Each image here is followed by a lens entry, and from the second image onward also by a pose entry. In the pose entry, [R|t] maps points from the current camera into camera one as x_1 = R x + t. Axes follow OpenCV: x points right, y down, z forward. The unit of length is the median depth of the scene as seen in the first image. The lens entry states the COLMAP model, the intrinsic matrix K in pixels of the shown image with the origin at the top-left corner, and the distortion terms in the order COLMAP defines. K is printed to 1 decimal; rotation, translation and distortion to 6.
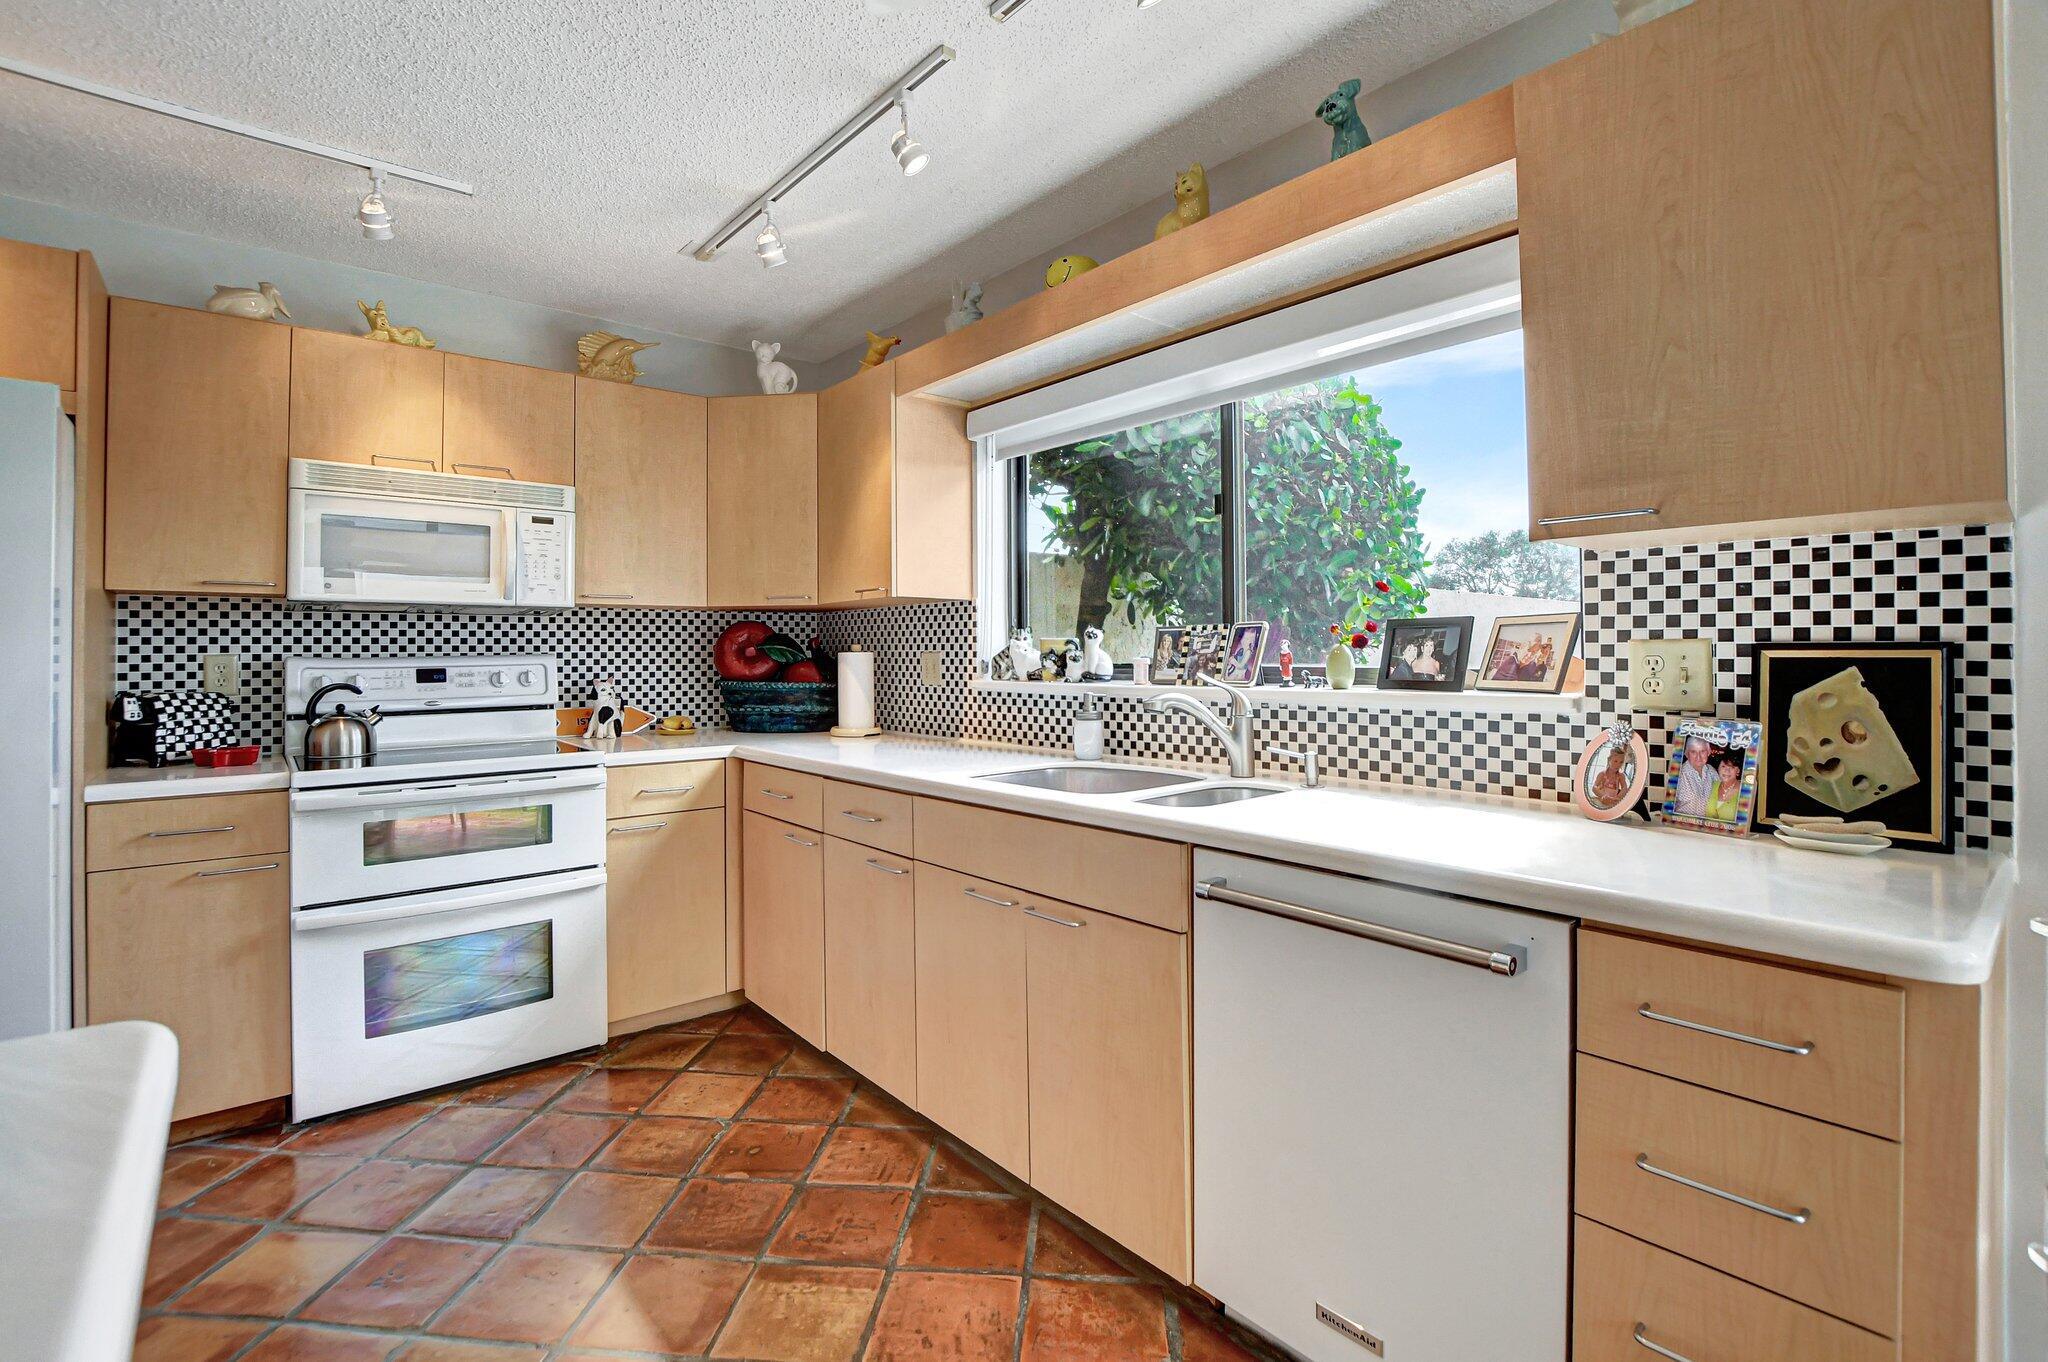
lens RADIAL K [[922.4, 0, 1006.8], [0, 922.4, 638.4], [0, 0, 1]] dist [-0.028740, 0.002889]
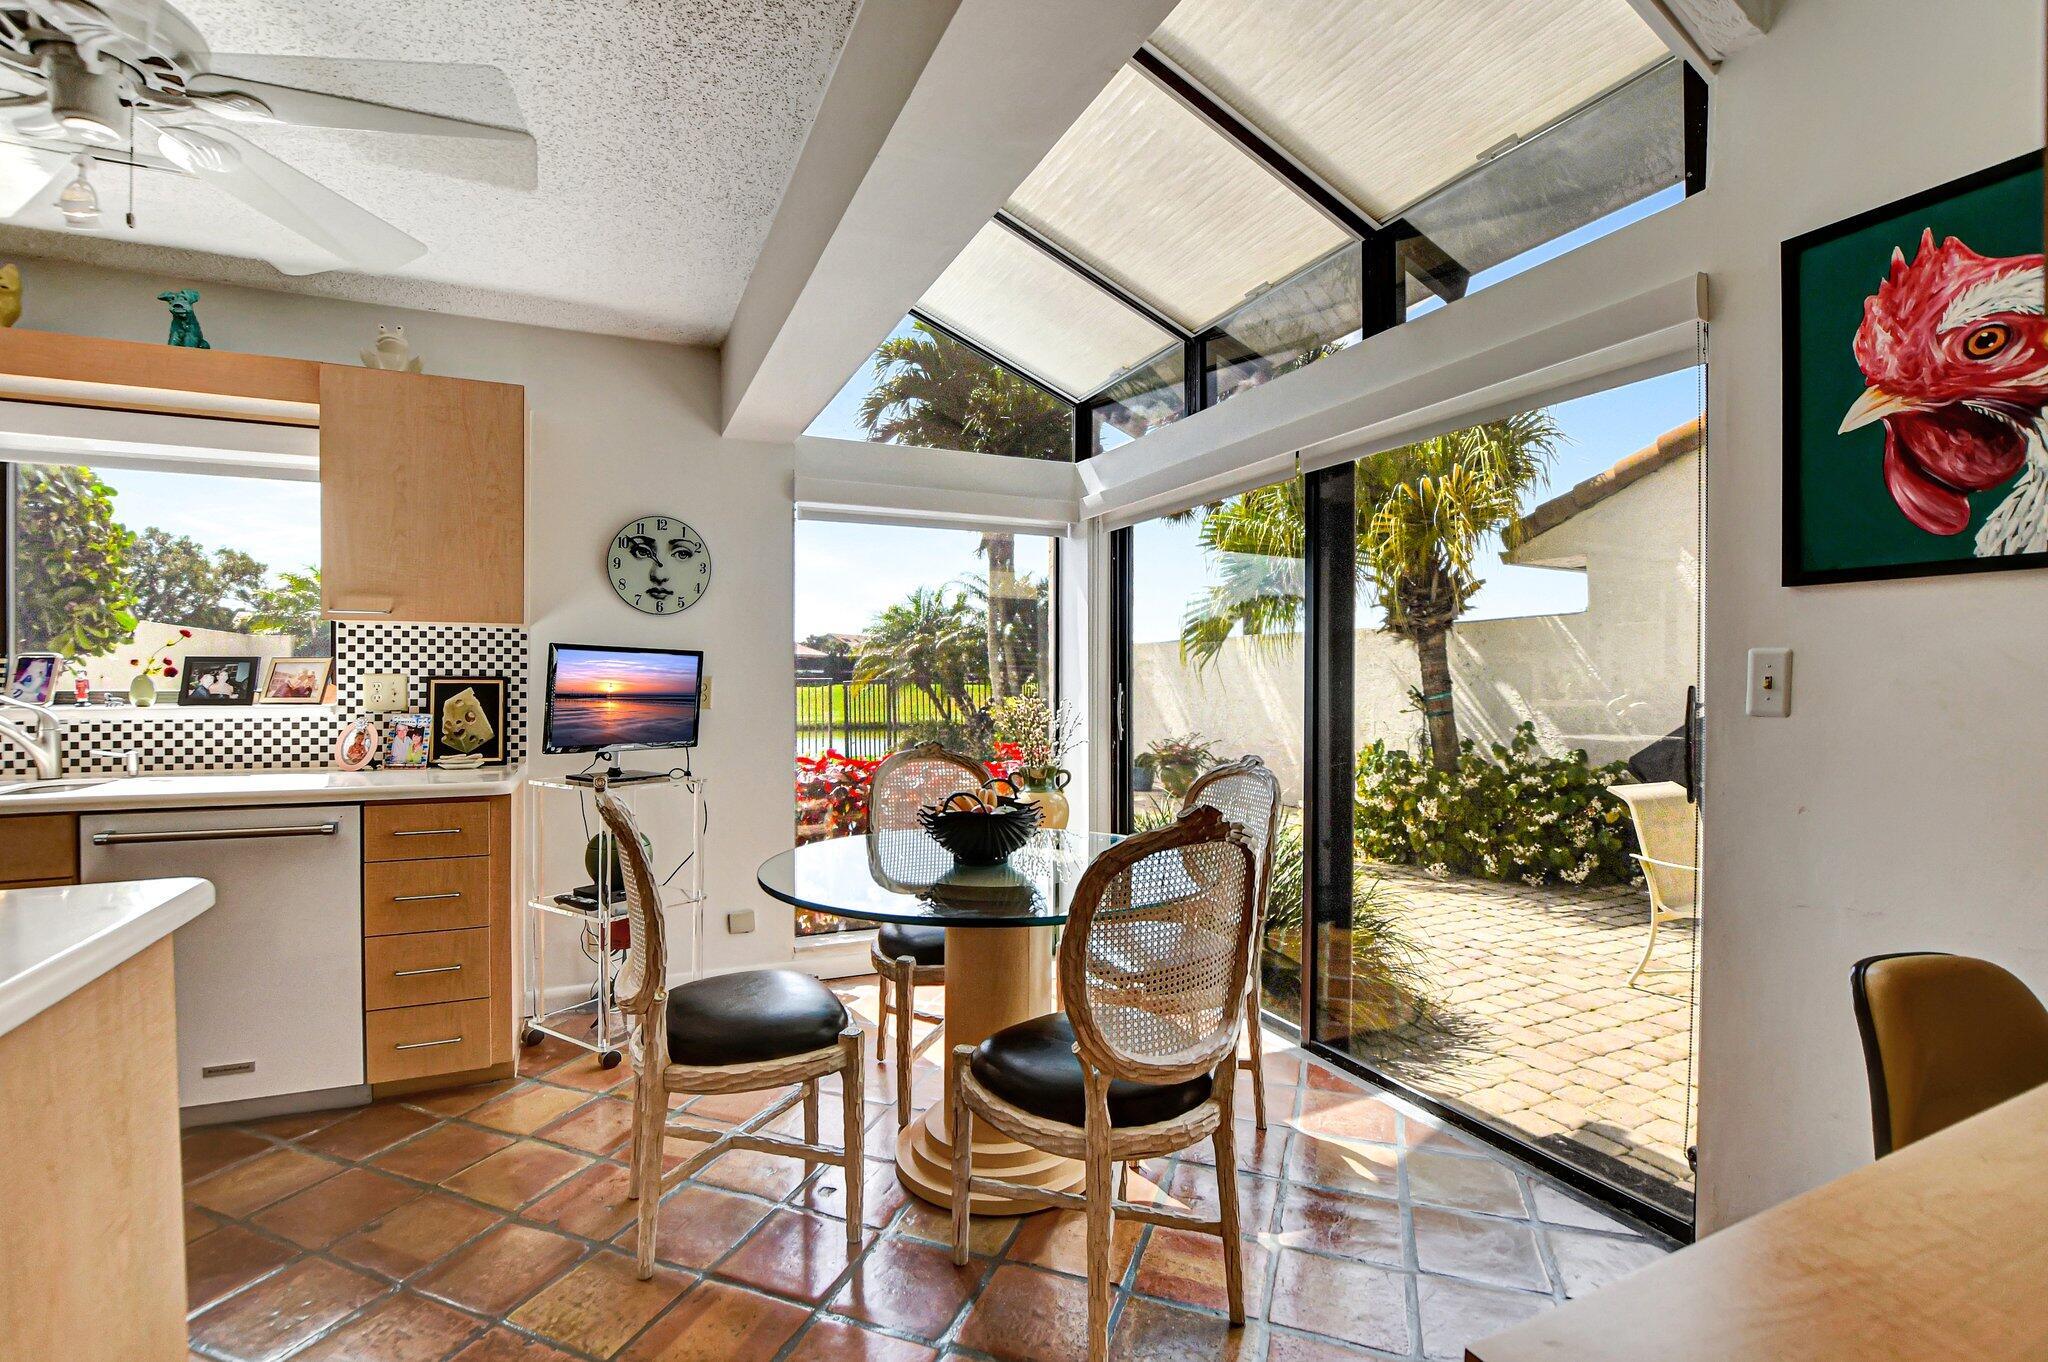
lens RADIAL K [[922.4, 0, 1024.9], [0, 922.4, 679.9], [0, 0, 1]] dist [-0.028740, 0.002889]
pose [[0.254231, 0.001685, 0.967142, -0.798393], [-0.019279, 0.999809, 0.003326, -0.018797], [-0.966951, -0.019491, 0.254215, -0.802594]]
